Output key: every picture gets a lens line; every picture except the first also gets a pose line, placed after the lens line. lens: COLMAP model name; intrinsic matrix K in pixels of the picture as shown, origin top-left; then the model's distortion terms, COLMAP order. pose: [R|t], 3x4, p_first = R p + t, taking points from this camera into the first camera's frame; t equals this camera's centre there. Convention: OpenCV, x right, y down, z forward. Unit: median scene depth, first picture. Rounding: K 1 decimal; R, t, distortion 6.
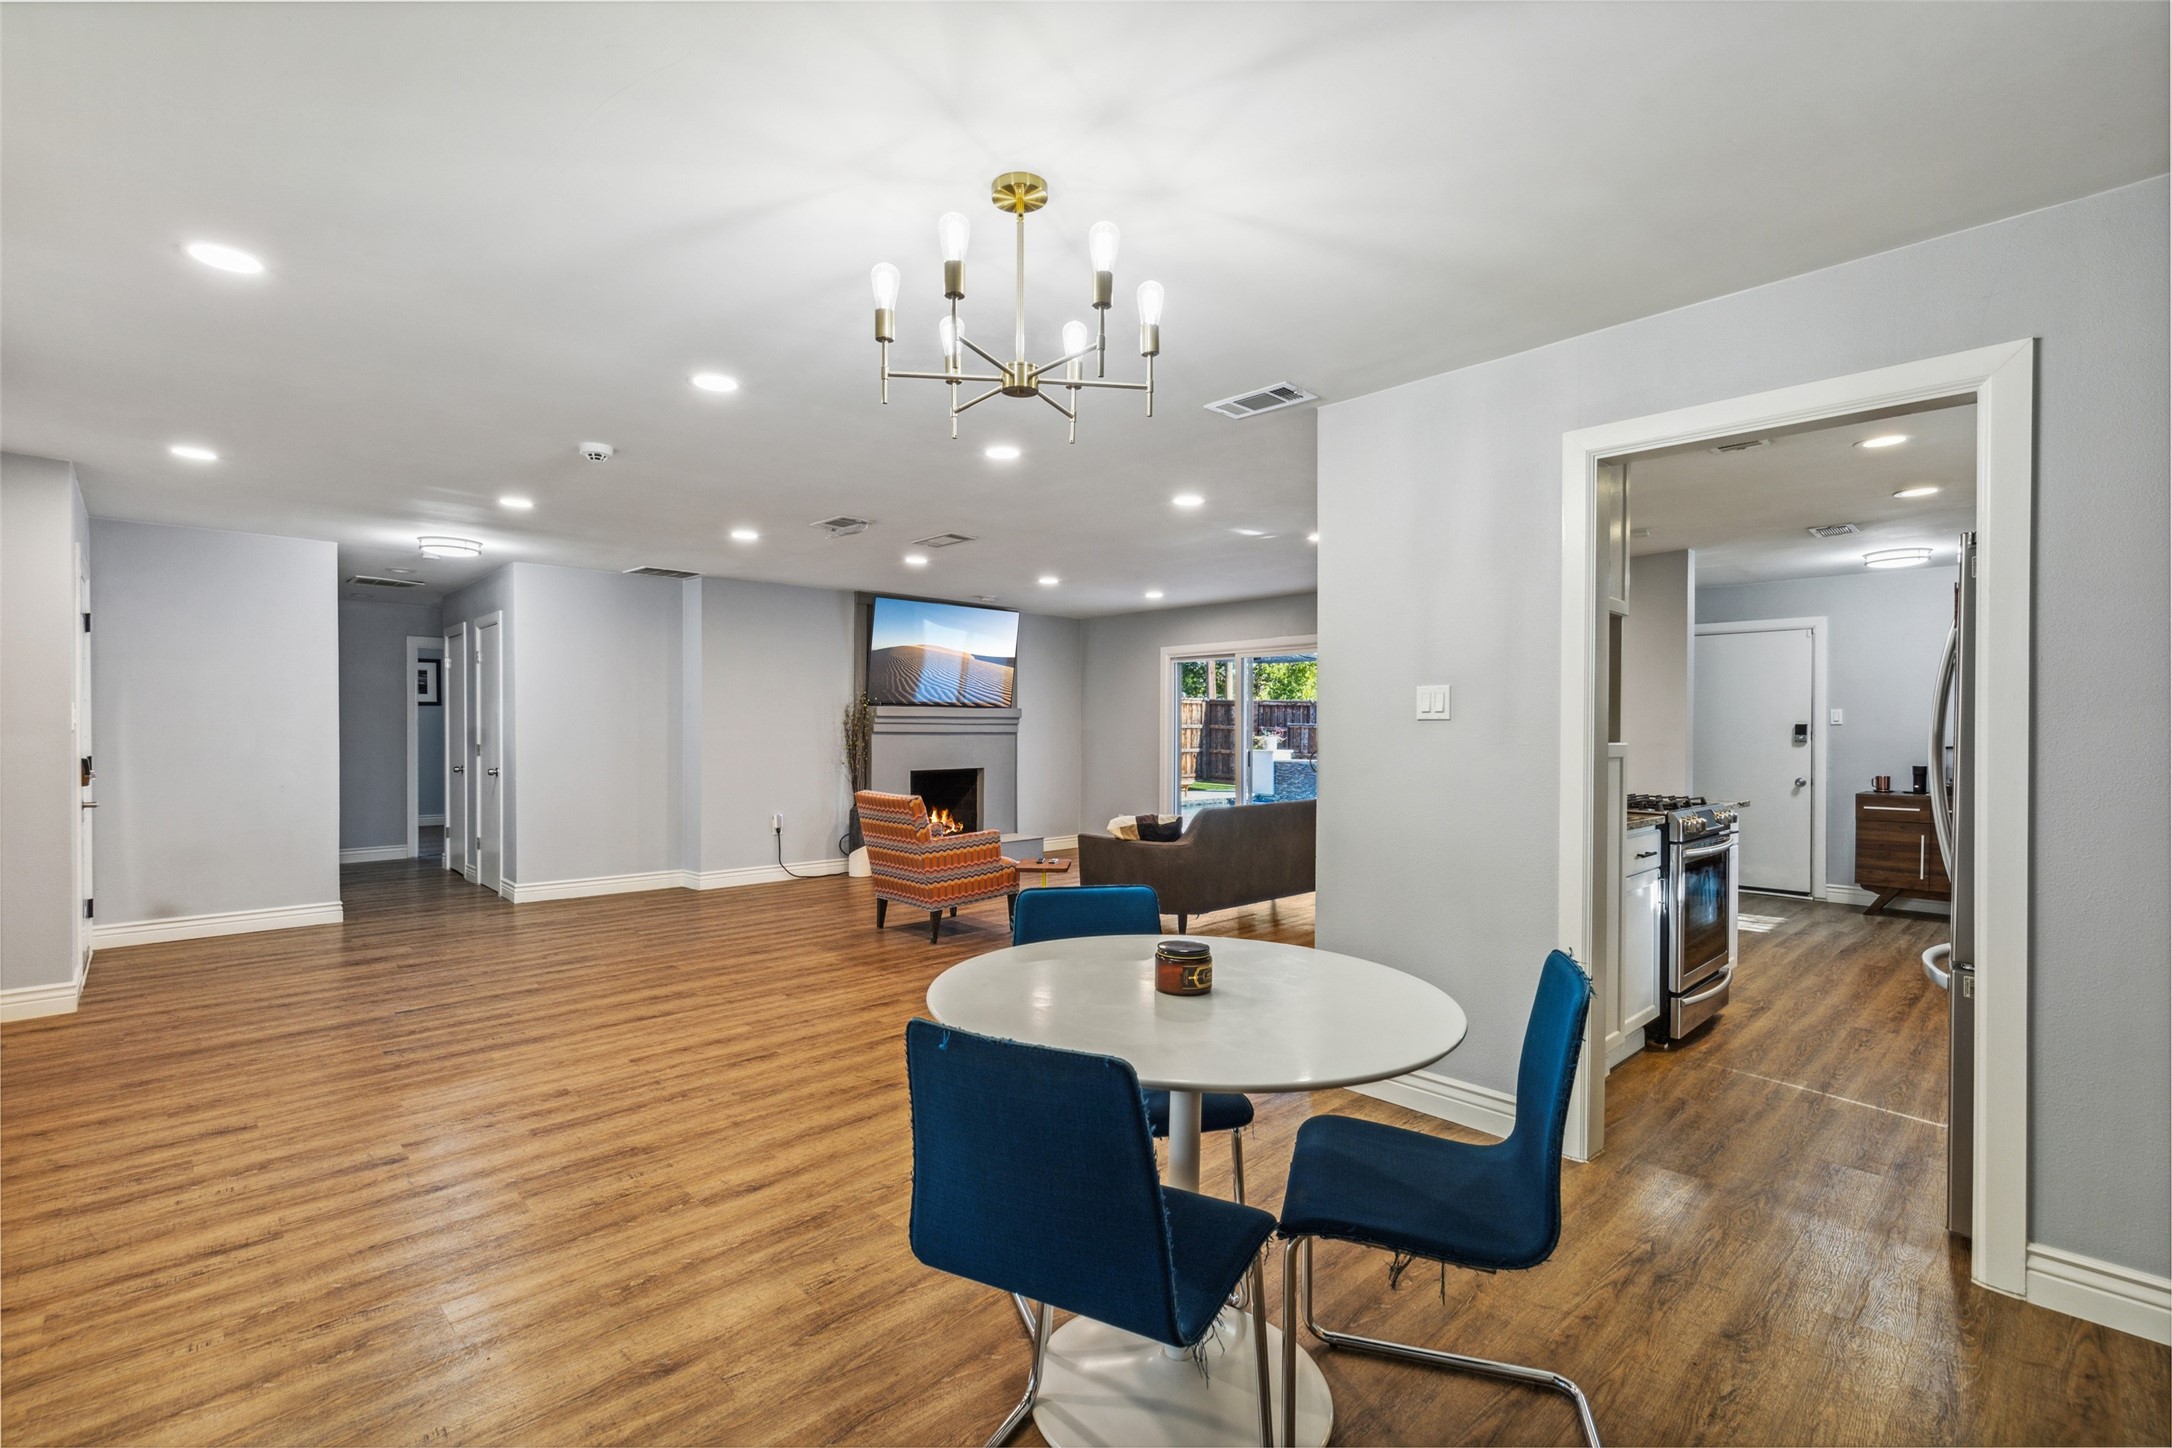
lens RADIAL K [[971.4, 0, 1076.4], [0, 971.4, 735.1], [0, 0, 1]] dist [0.006031, 0.000307]
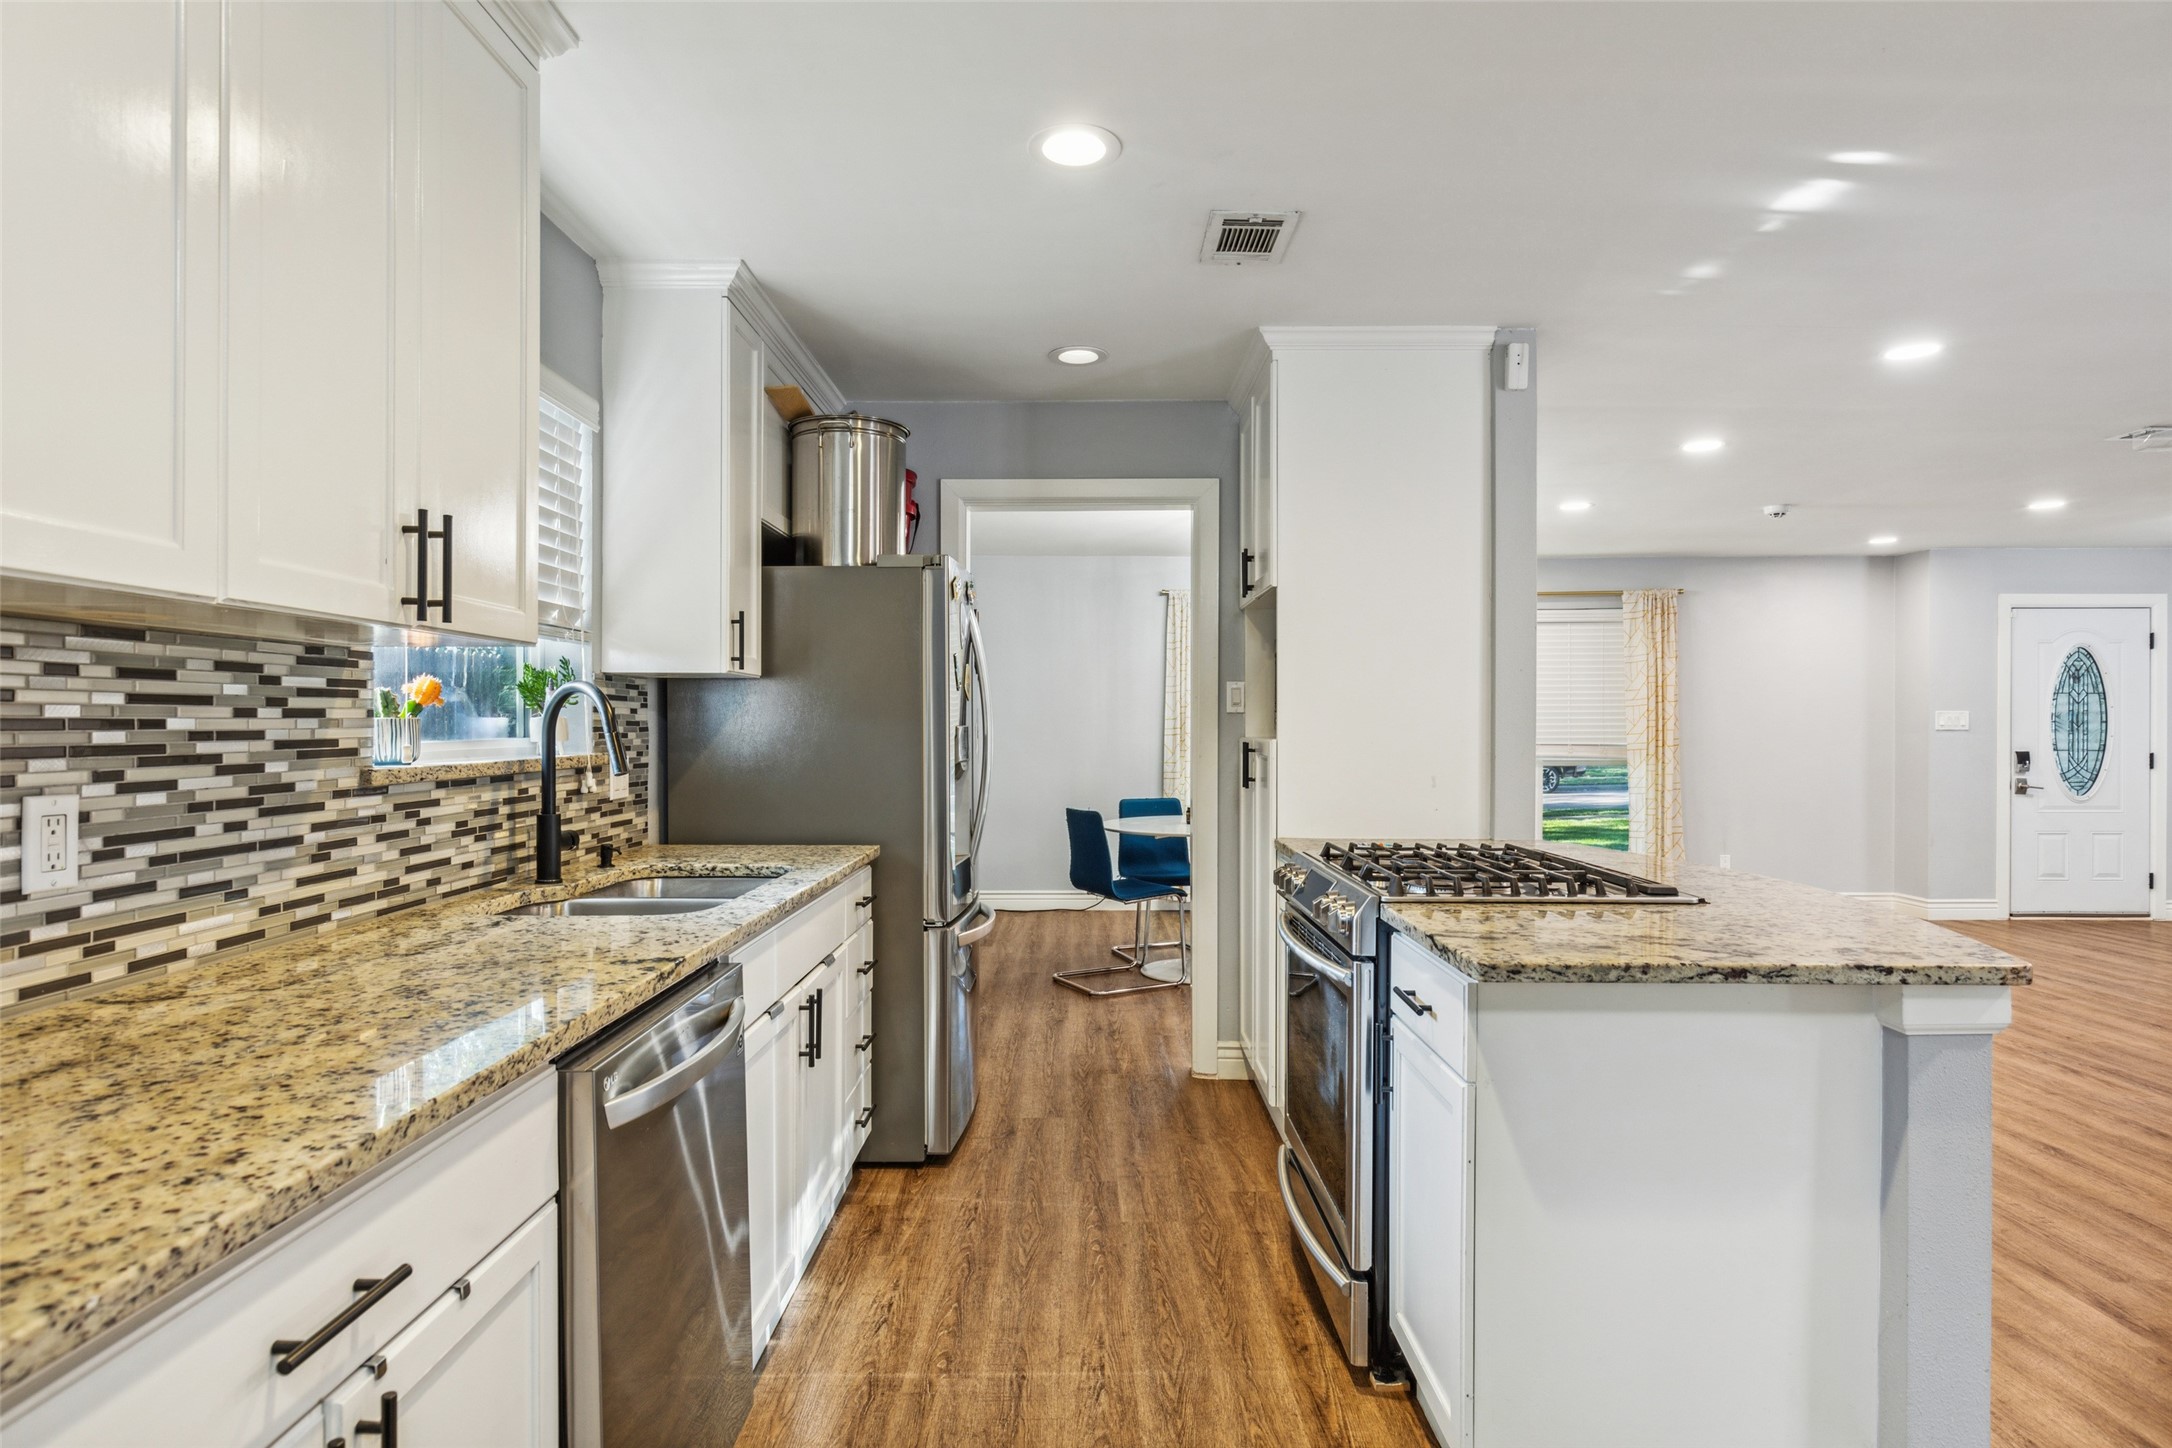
lens RADIAL K [[1147.1, 0, 1078.2], [0, 1147.1, 732.1], [0, 0, 1]] dist [-0.002186, 0.000112]
pose [[-0.691953, -0.001710, -0.721941, 1.340193], [-0.010176, 0.999921, 0.007385, -0.003270], [0.721871, 0.012456, -0.691916, 1.512409]]
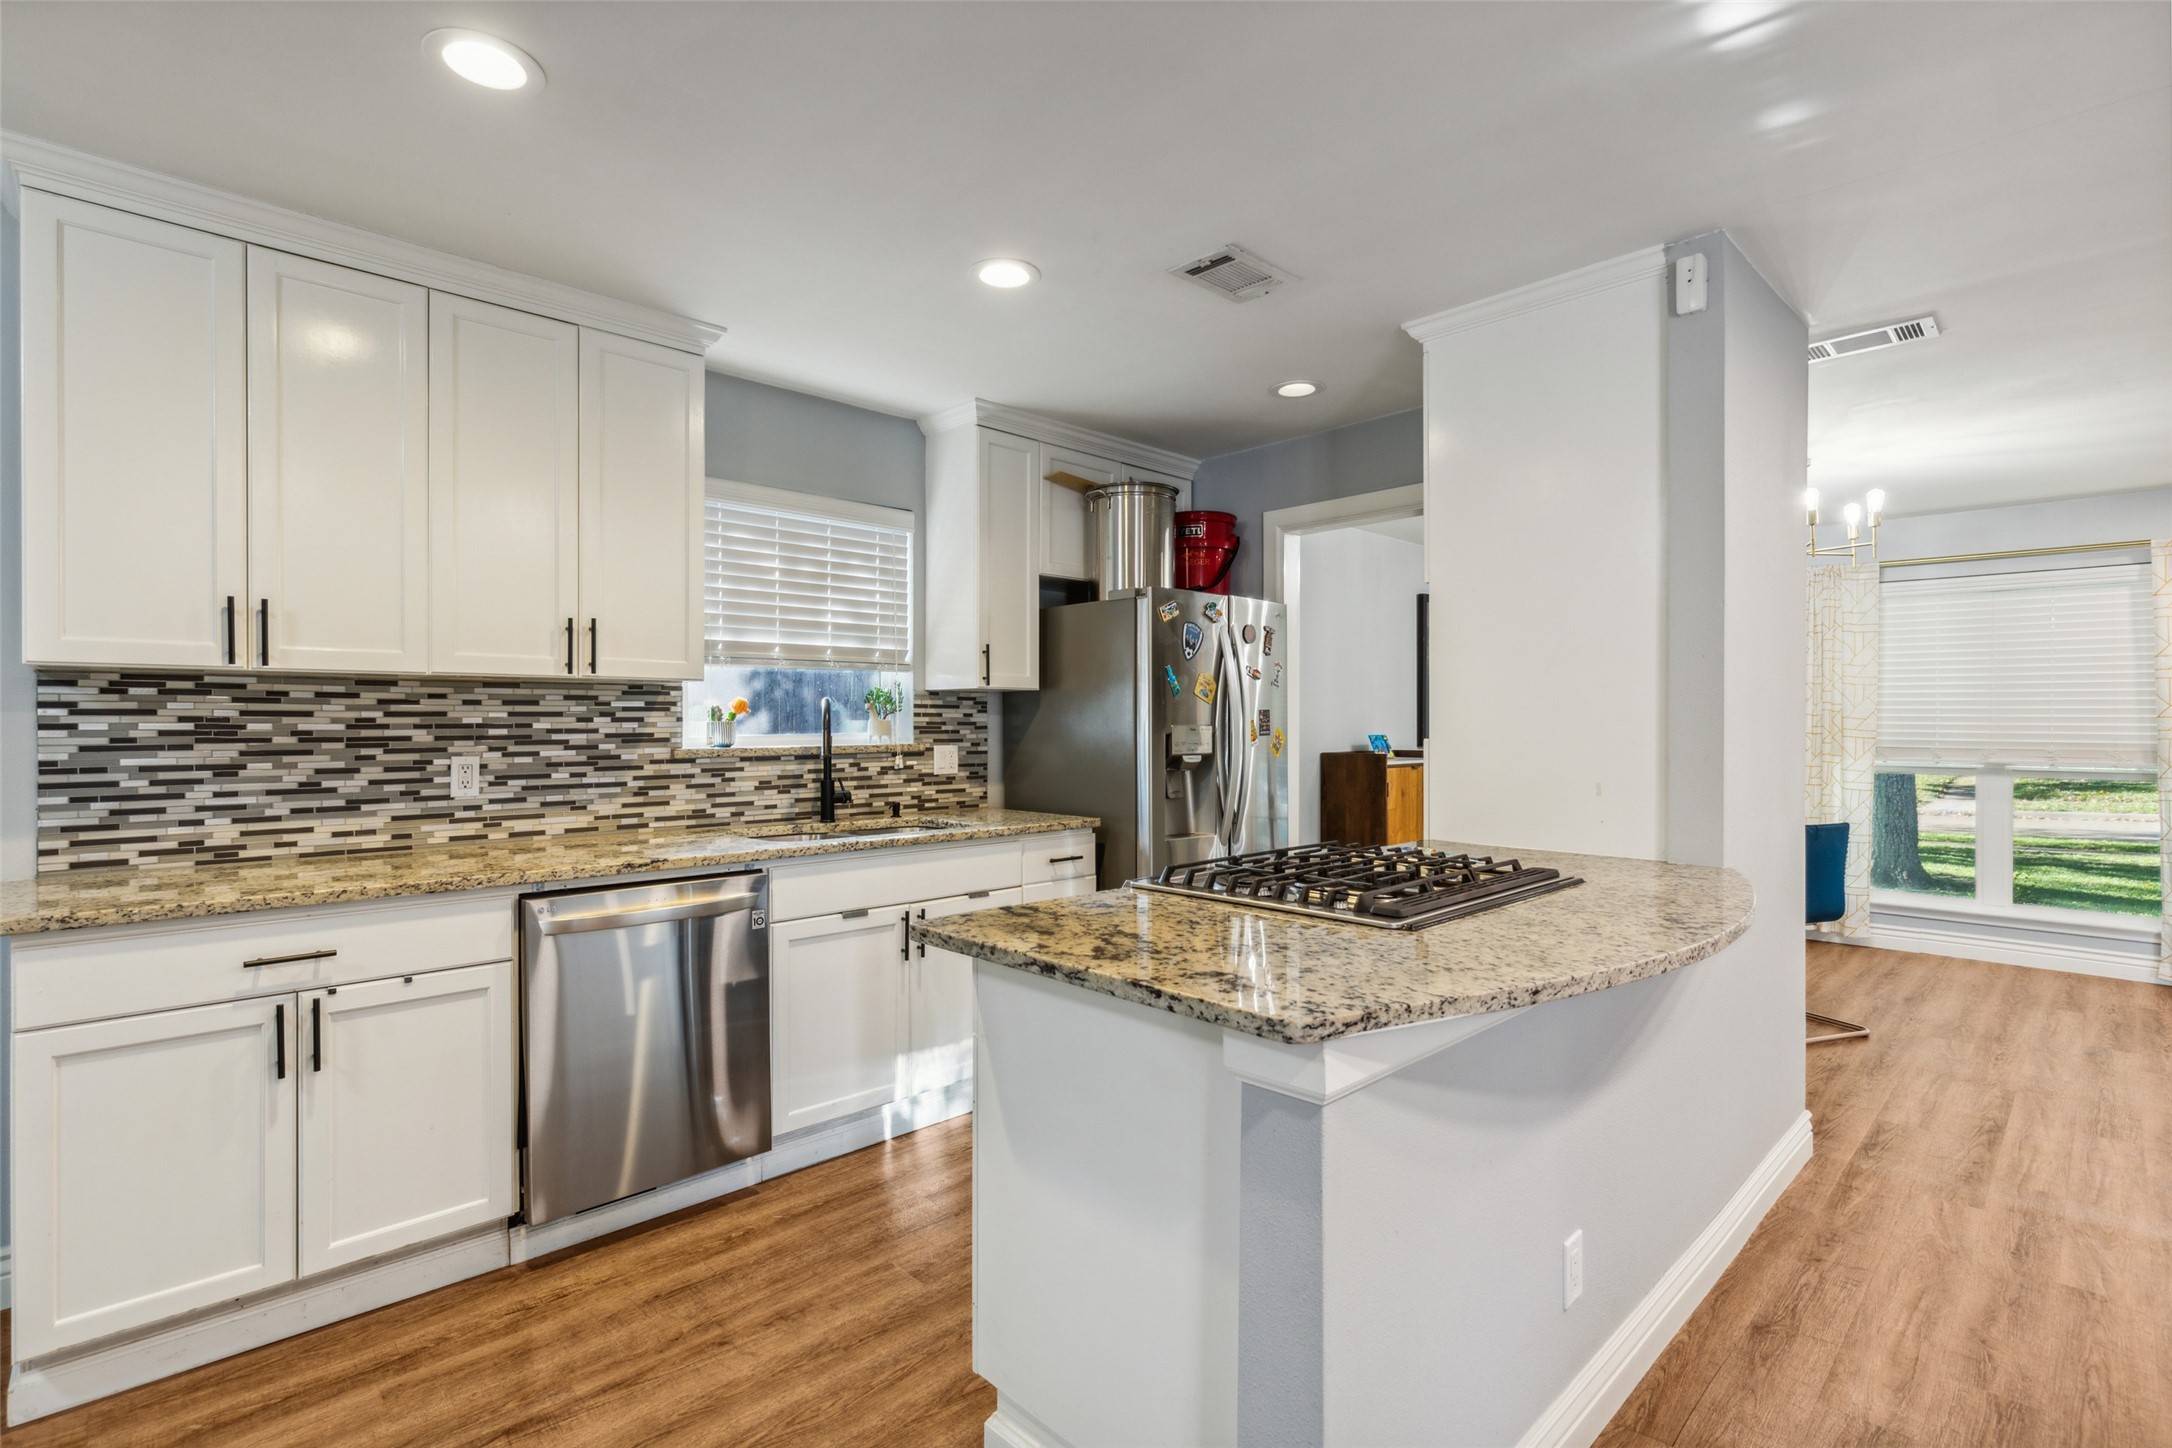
lens RADIAL K [[1012.9, 0, 1078.3], [0, 1012.9, 726.2], [0, 0, 1]] dist [0.000444, 0.000323]
pose [[-0.999986, -0.003860, -0.003740, 0.833243], [-0.003898, 0.999941, 0.010187, -0.009180], [0.003701, 0.010202, -0.999941, 1.791097]]
